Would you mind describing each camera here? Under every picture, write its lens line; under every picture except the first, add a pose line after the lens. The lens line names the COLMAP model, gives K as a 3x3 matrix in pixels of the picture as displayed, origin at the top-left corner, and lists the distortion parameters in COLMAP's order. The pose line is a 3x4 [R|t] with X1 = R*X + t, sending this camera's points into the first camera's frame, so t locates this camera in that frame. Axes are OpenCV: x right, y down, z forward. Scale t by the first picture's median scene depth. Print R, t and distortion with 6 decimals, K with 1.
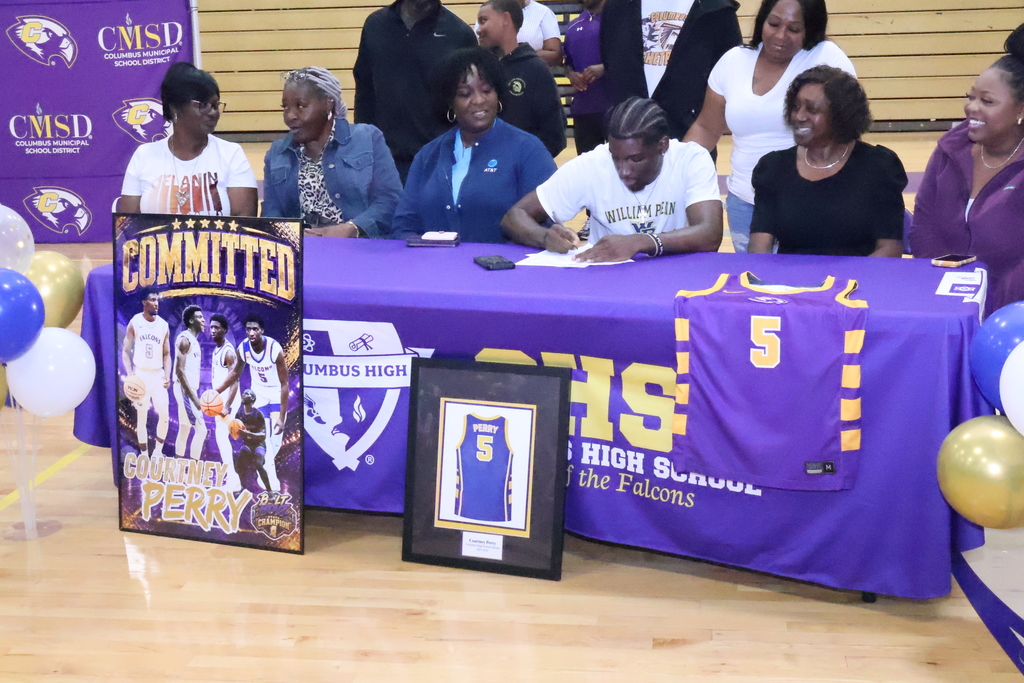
lens RADIAL K [[1380.3, 0, 512.0], [0, 1380.3, 341.5], [0, 0, 1]] dist [0.004256, -0.032157]
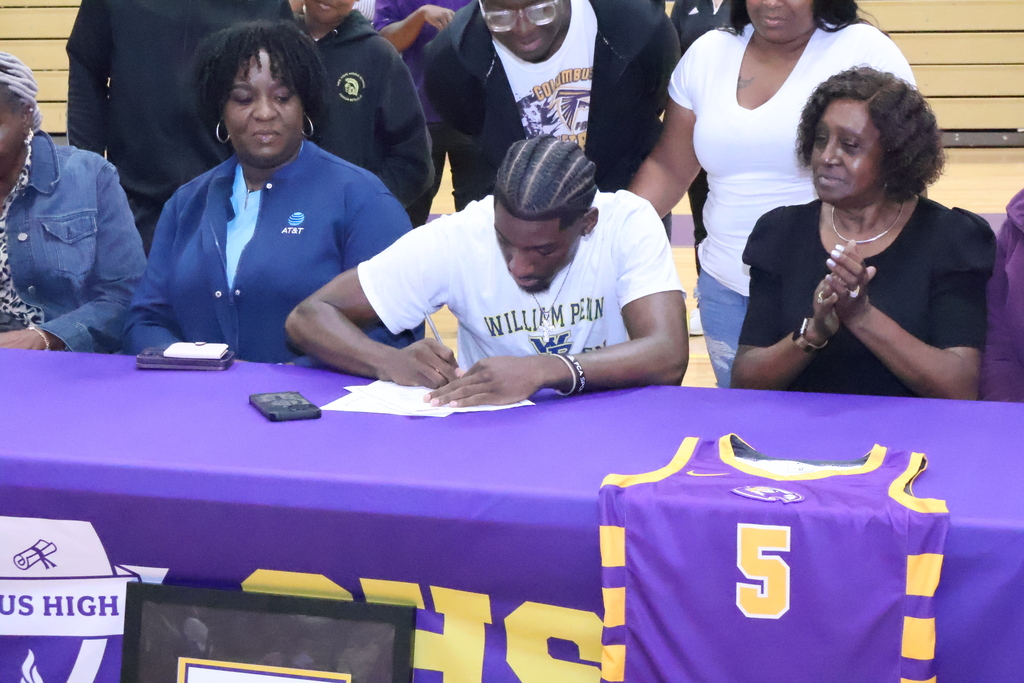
lens RADIAL K [[2110.9, 0, 512.0], [0, 2110.9, 341.5], [0, 0, 1]] dist [0.028593, -0.487631]
pose [[0.998145, 0.007615, 0.060403, 0.028835], [-0.004506, 0.998666, -0.051437, -0.041805], [-0.060714, 0.051069, 0.996848, 0.146155]]
